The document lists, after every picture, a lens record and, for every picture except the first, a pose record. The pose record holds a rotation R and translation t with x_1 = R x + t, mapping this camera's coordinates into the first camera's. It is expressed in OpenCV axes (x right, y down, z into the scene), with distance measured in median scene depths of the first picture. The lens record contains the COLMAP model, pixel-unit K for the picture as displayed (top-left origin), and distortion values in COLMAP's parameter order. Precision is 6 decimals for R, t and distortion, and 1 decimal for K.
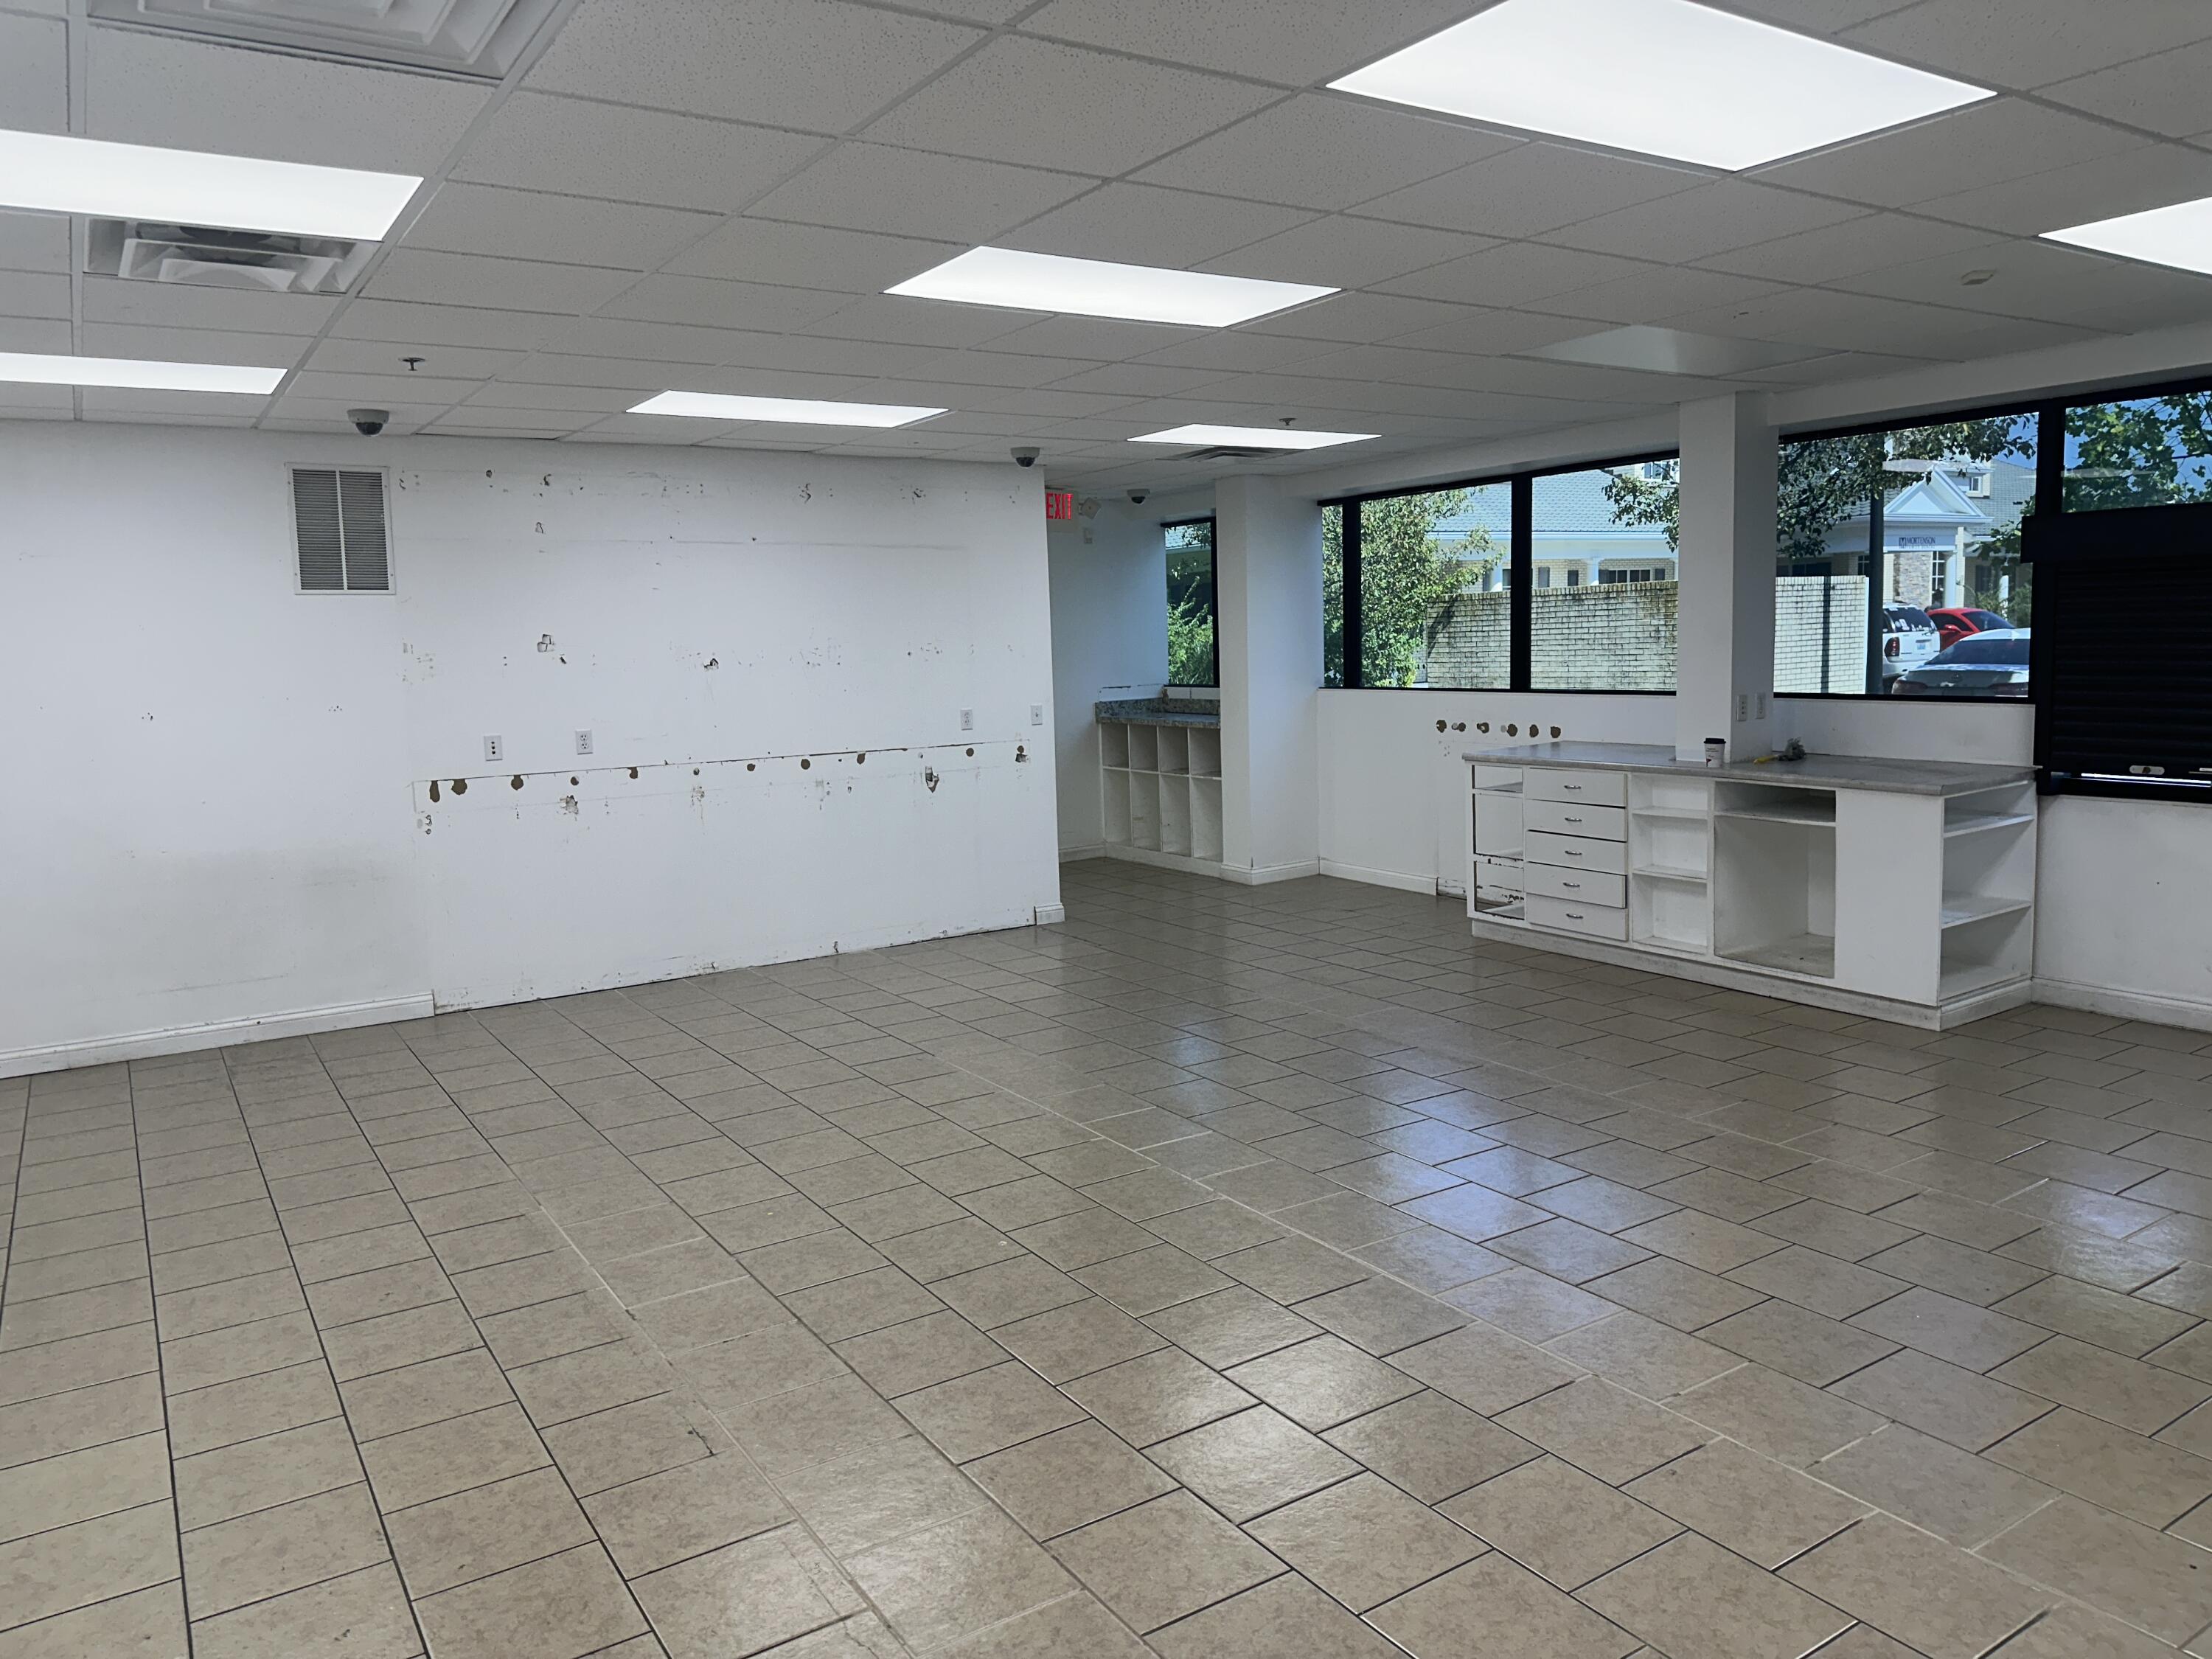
lens RADIAL K [[1552.8, 0, 1095.6], [0, 1552.8, 823.1], [0, 0, 1]] dist [0.092802, -0.124323]
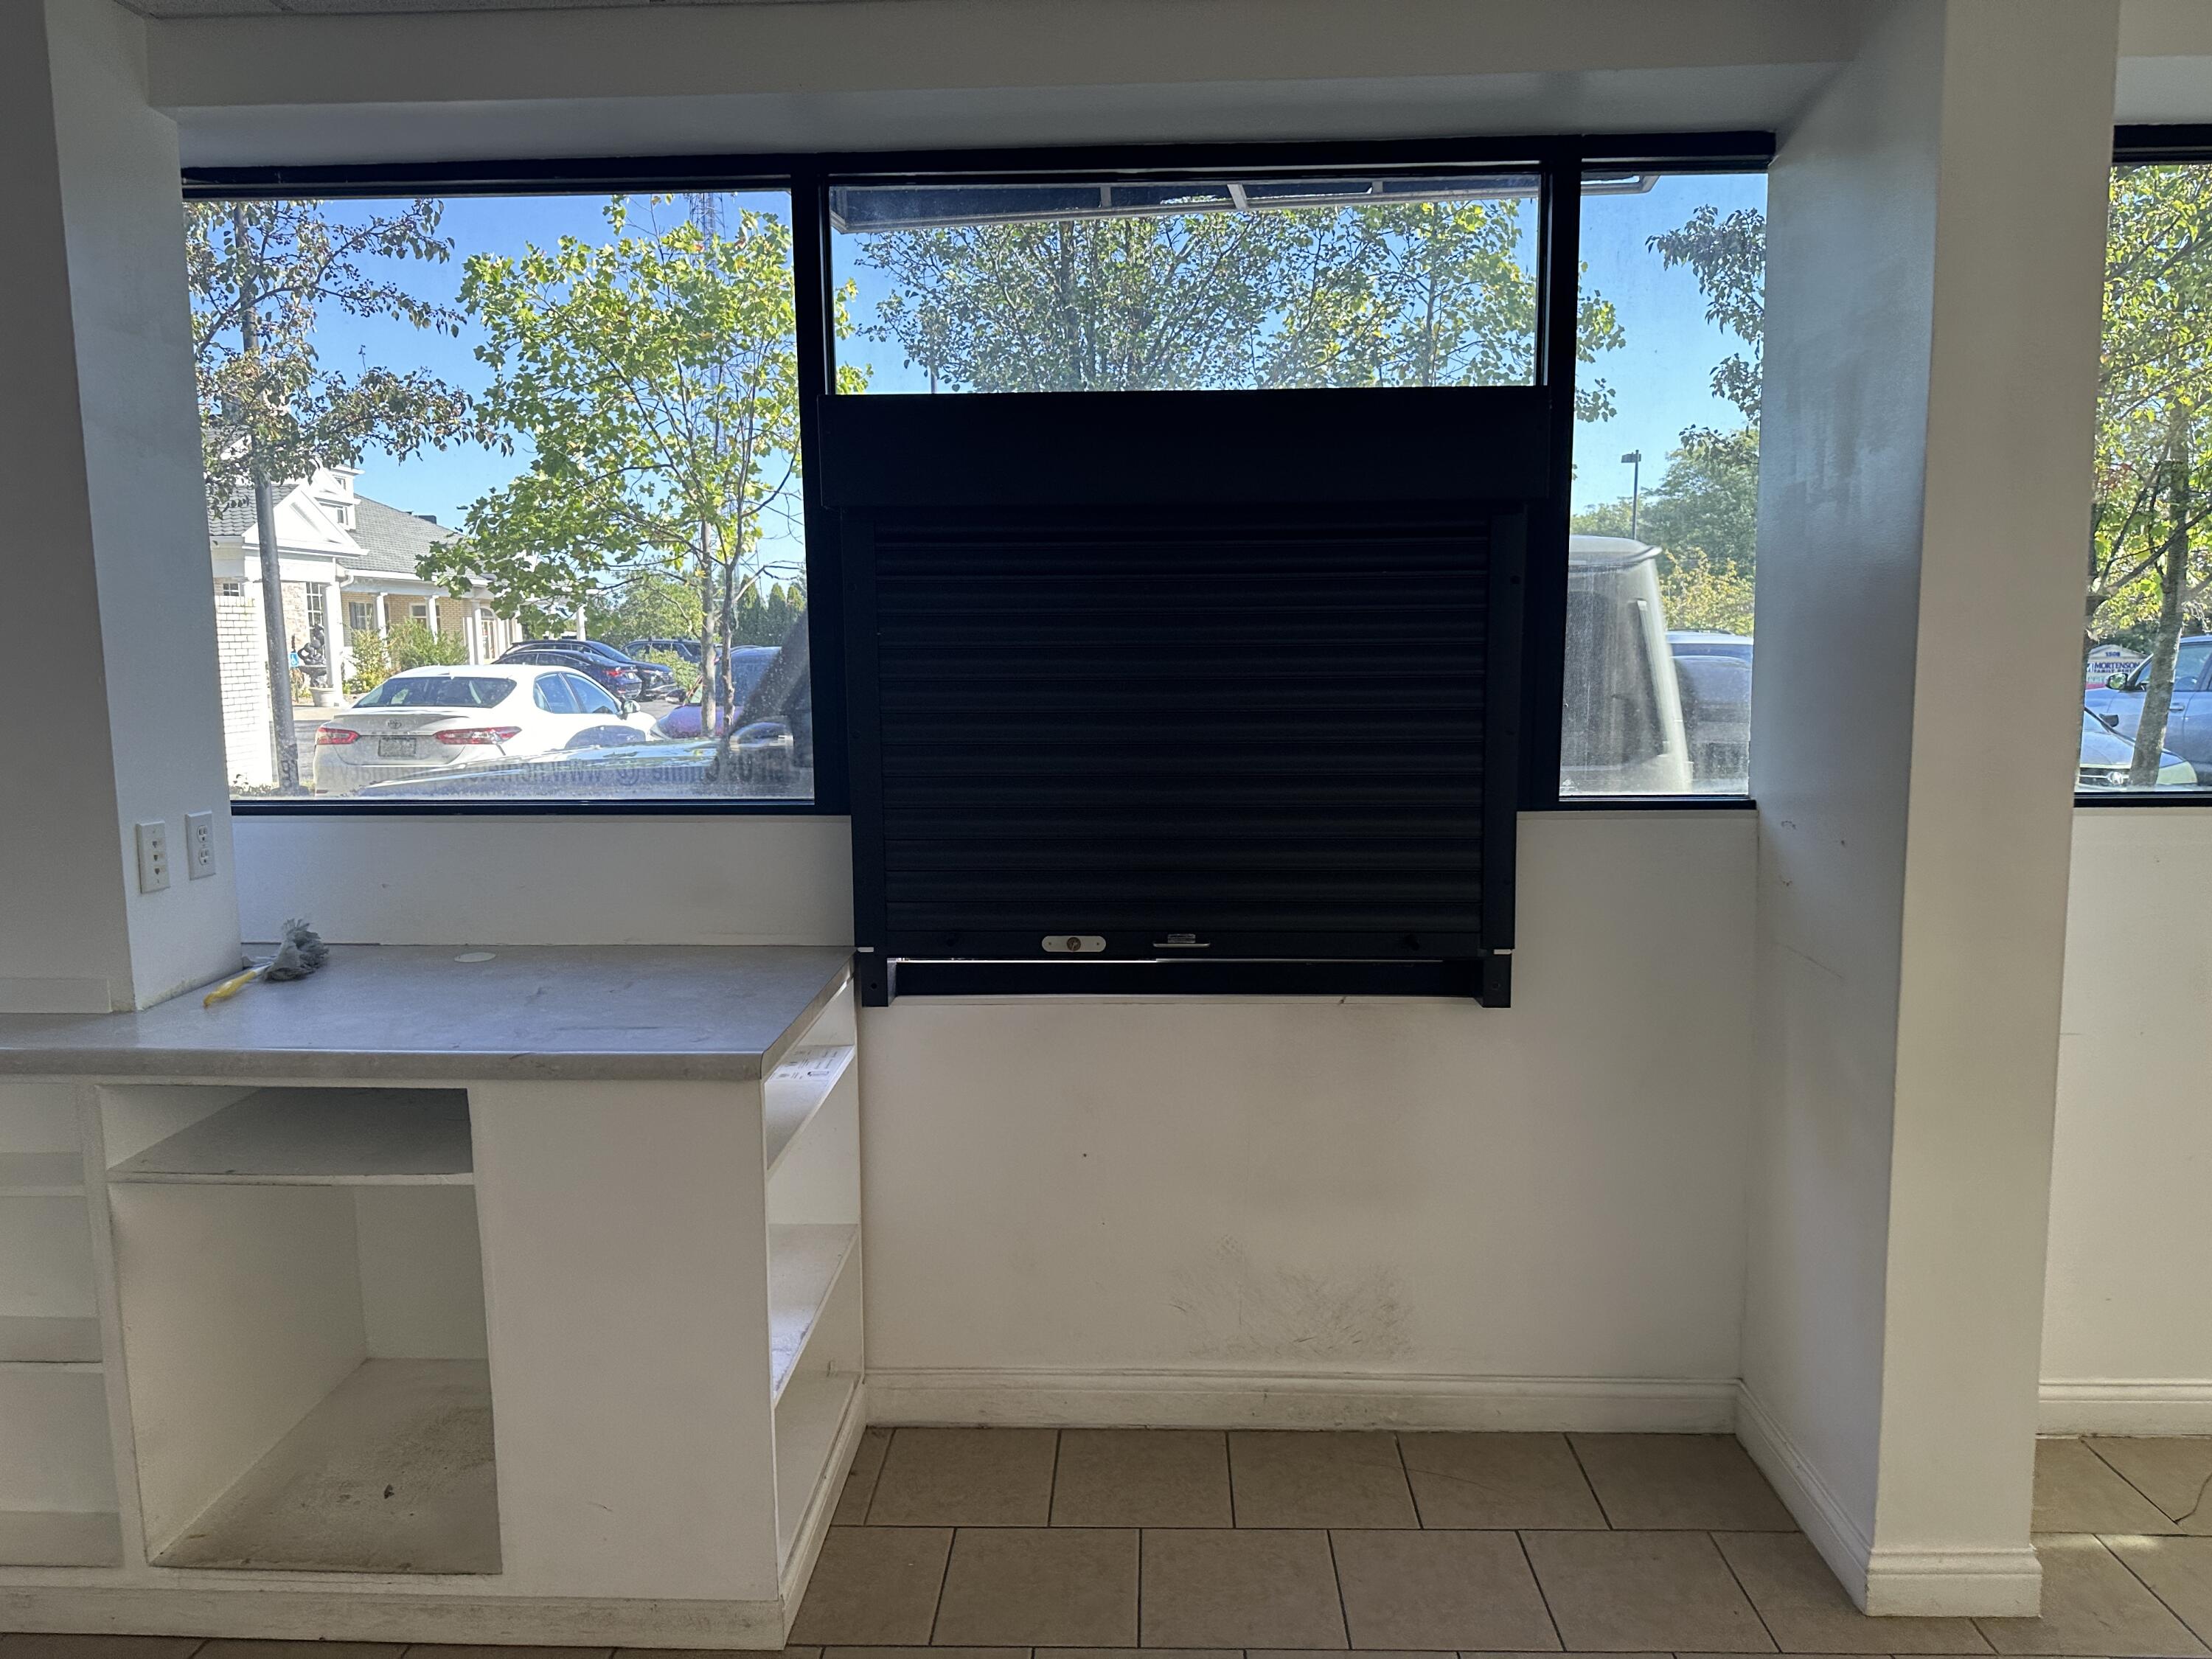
lens RADIAL K [[1552.8, 0, 1095.6], [0, 1552.8, 823.1], [0, 0, 1]] dist [0.092802, -0.124323]
pose [[0.577472, -0.073489, 0.813096, 0.252705], [0.094113, 0.995293, 0.023116, -0.074079], [-0.810968, 0.063174, 0.581670, 0.642977]]
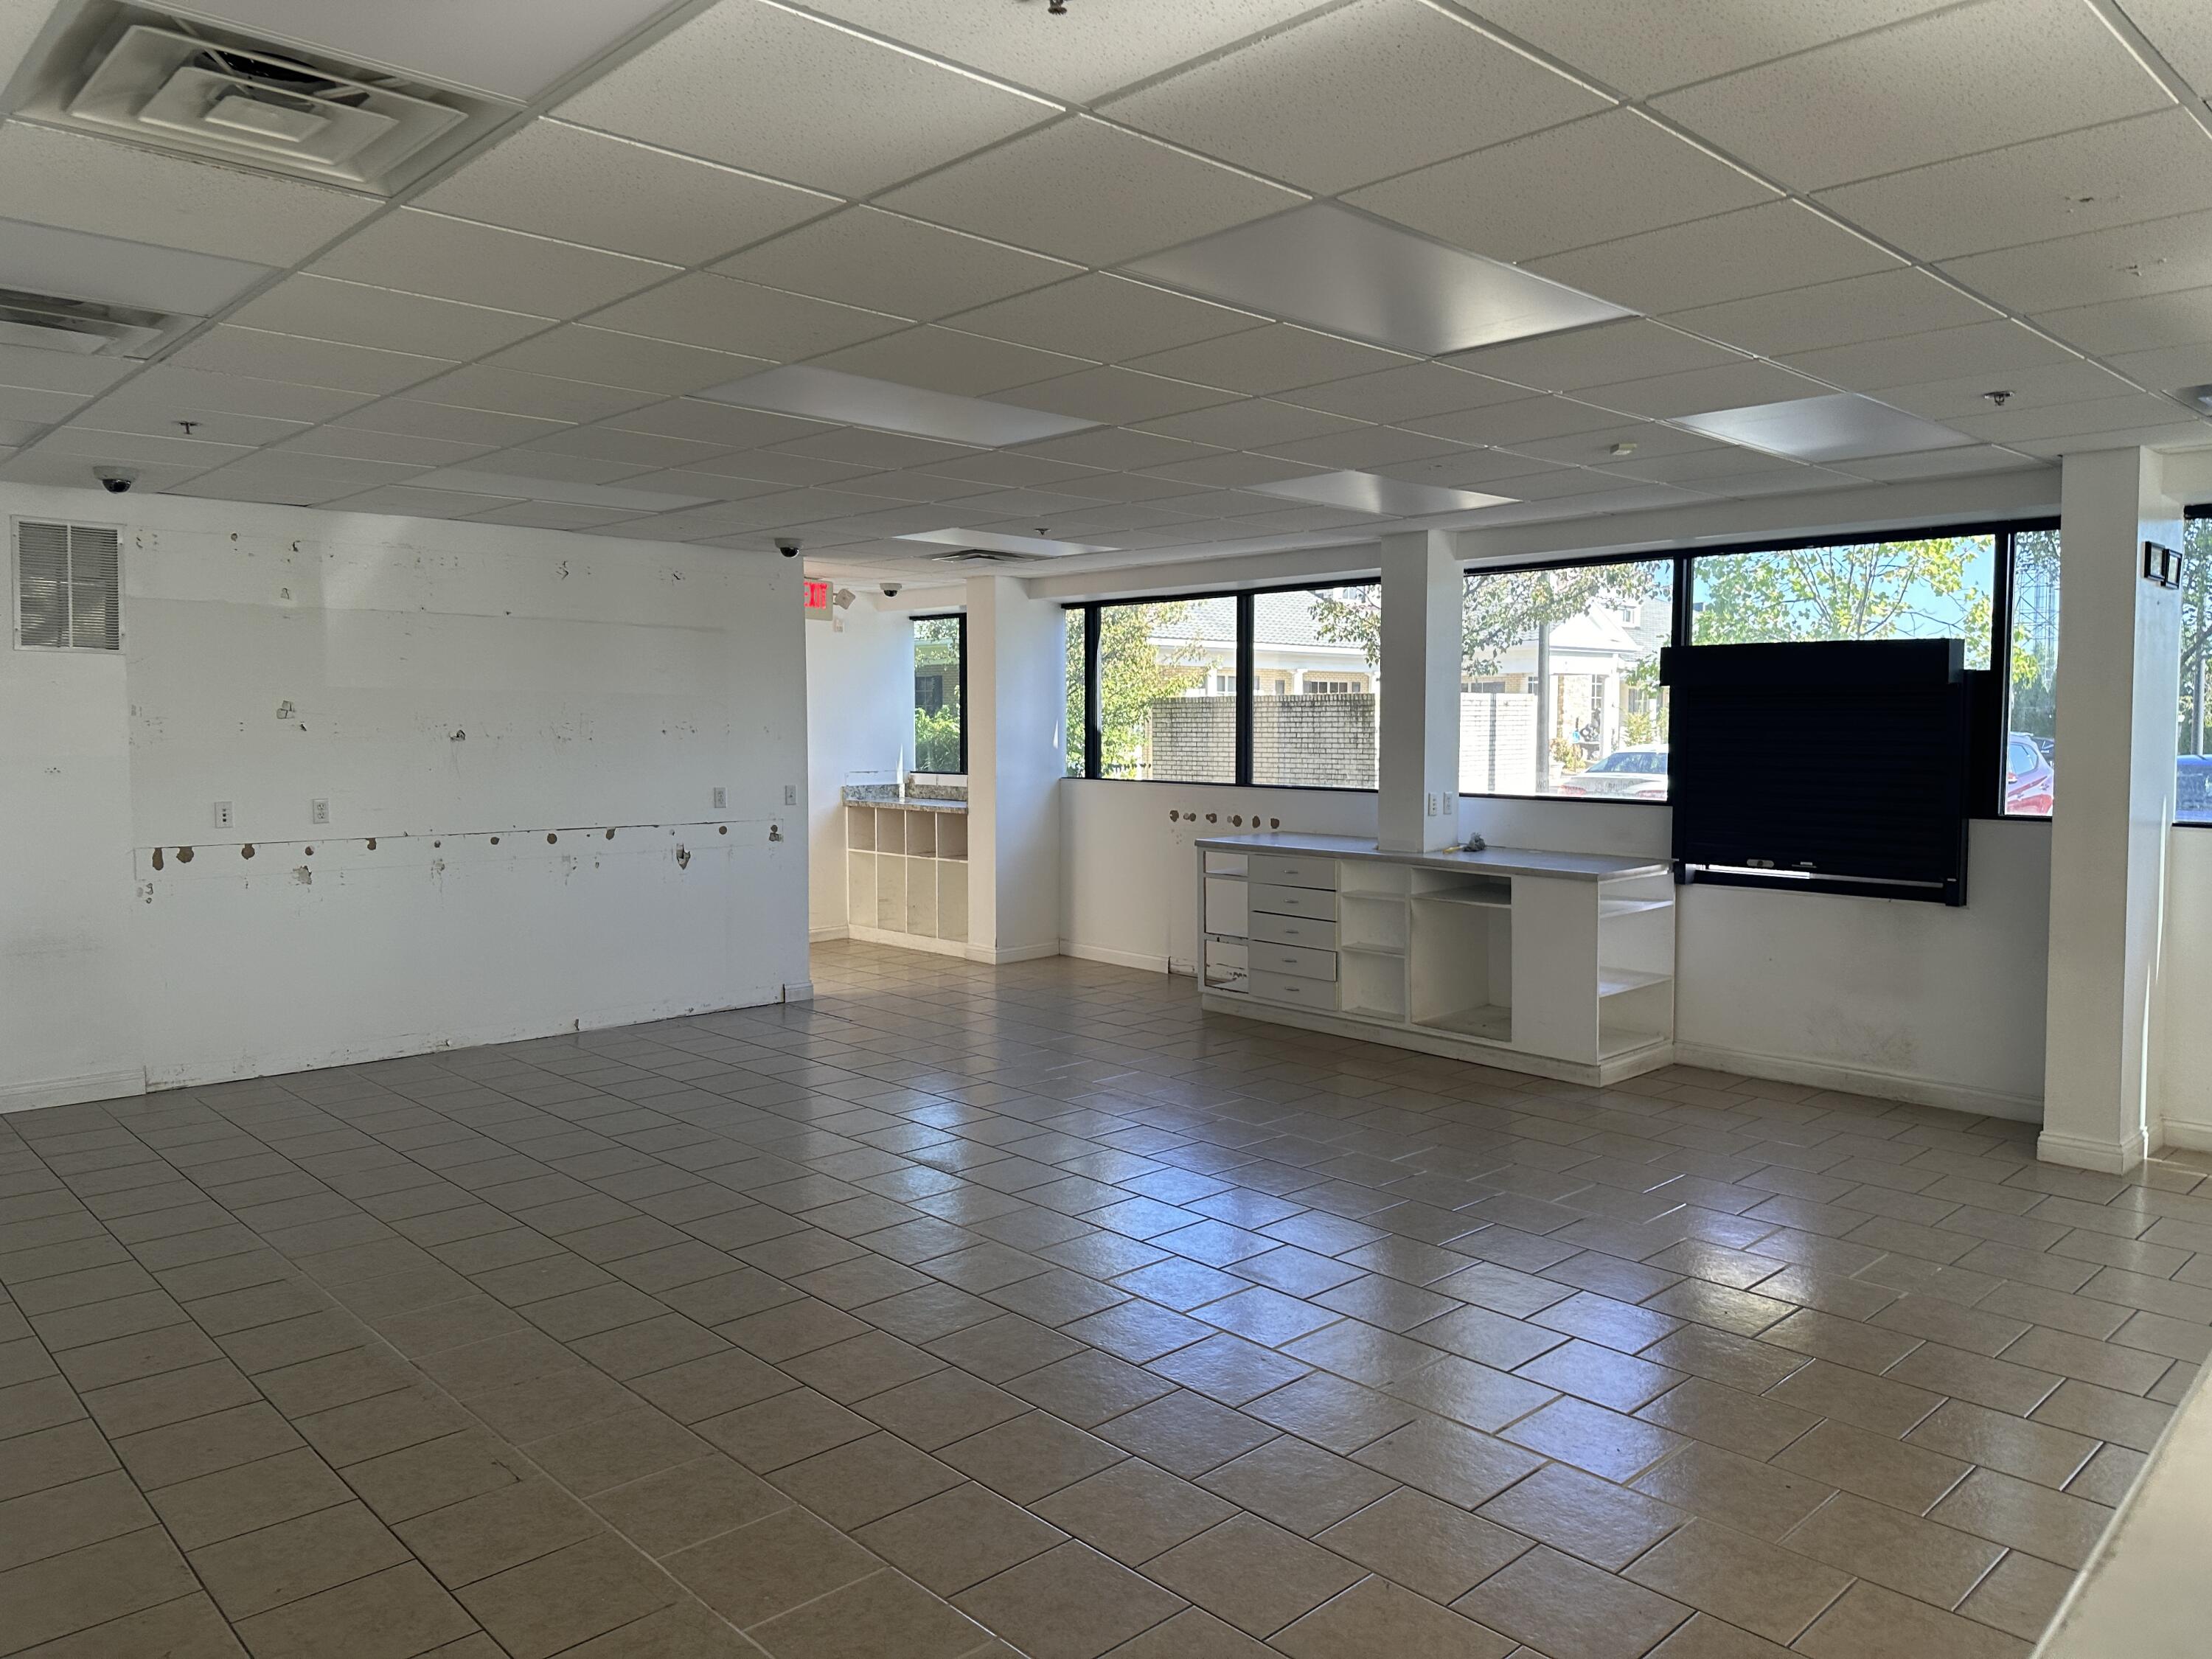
lens RADIAL K [[1552.9, 0, 1094.4], [0, 1552.9, 819.1], [0, 0, 1]] dist [0.095636, -0.099650]
pose [[0.983917, 0.022140, 0.177246, -0.027864], [-0.011074, 0.997941, -0.063180, 0.010435], [-0.178280, 0.060201, 0.982136, -0.057378]]
